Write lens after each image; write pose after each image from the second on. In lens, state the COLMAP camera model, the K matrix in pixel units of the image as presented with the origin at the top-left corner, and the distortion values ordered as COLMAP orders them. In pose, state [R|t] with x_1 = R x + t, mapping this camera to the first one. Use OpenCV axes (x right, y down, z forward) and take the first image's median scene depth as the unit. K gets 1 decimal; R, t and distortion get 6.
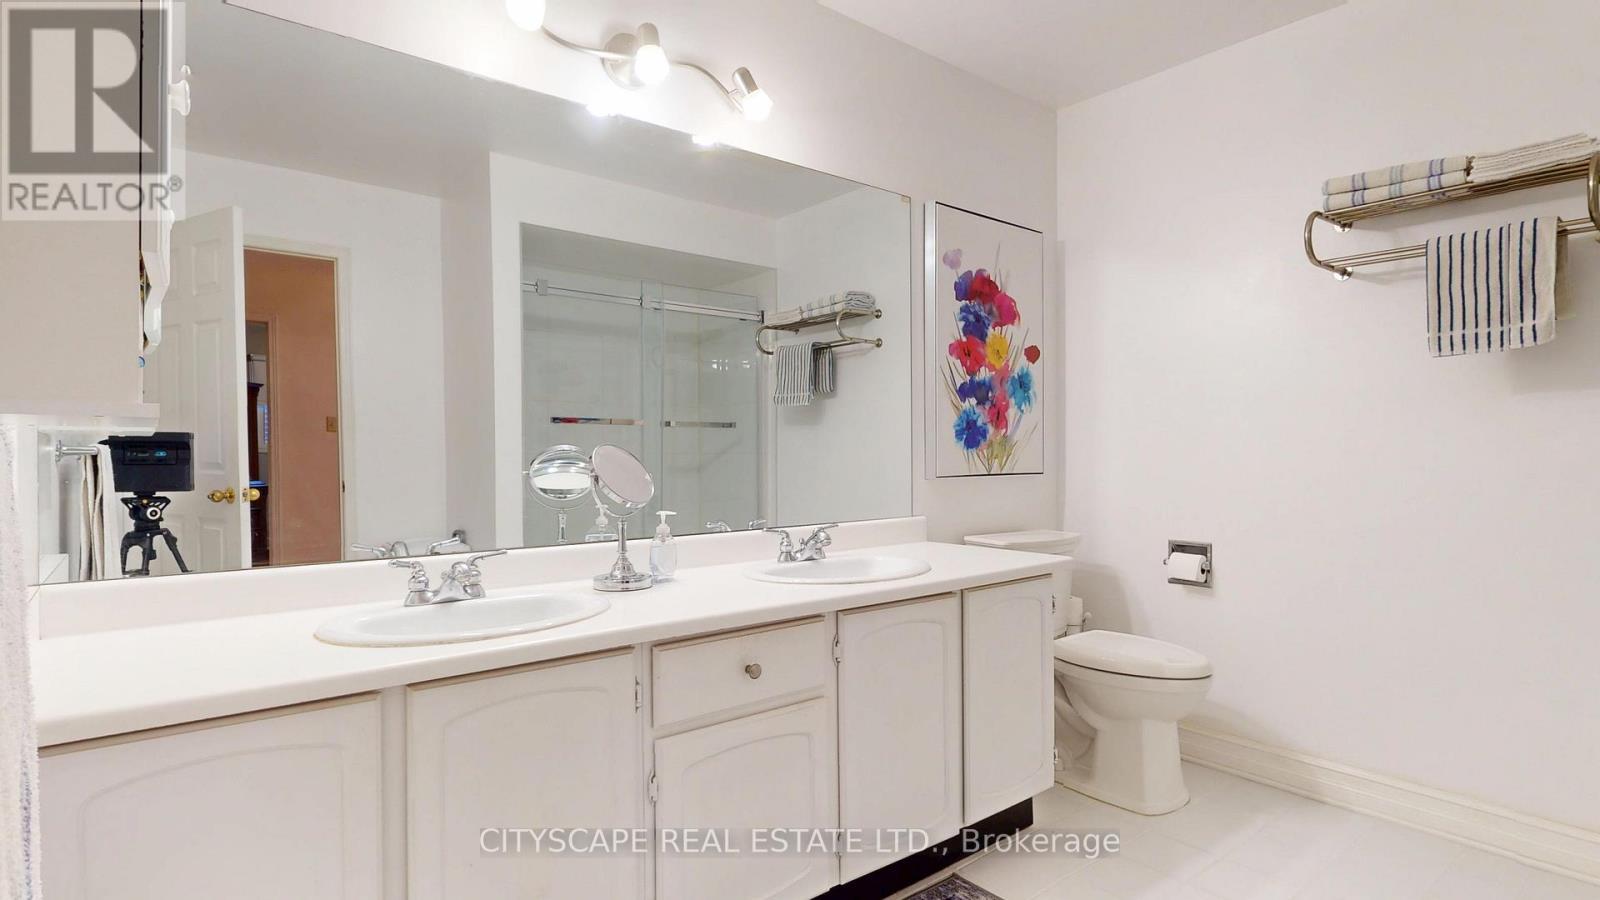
lens RADIAL K [[744.2, 0, 800.0], [0, 744.2, 450.0], [0, 0, 1]] dist [0.003278, 0.000506]
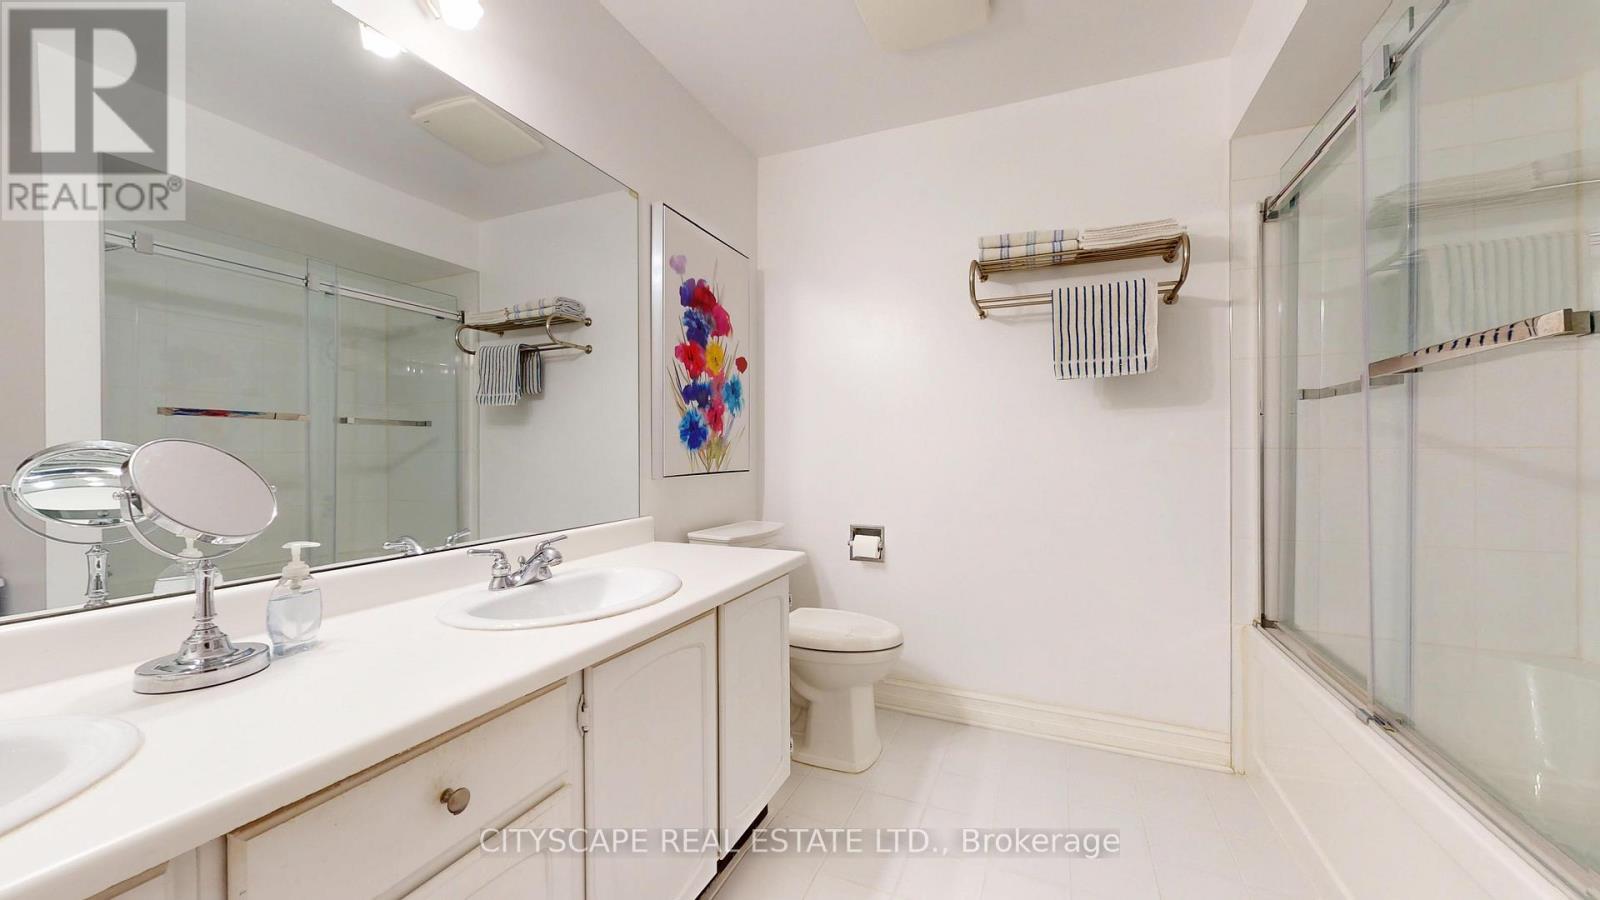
lens RADIAL K [[587.8, 0, 800.0], [0, 587.8, 450.0], [0, 0, 1]] dist [0.001372, 0.000122]
pose [[0.890357, 0.001975, 0.455259, -0.013684], [-0.002419, 0.999997, 0.000393, -0.000603], [-0.455257, -0.001451, 0.890359, 0.190242]]
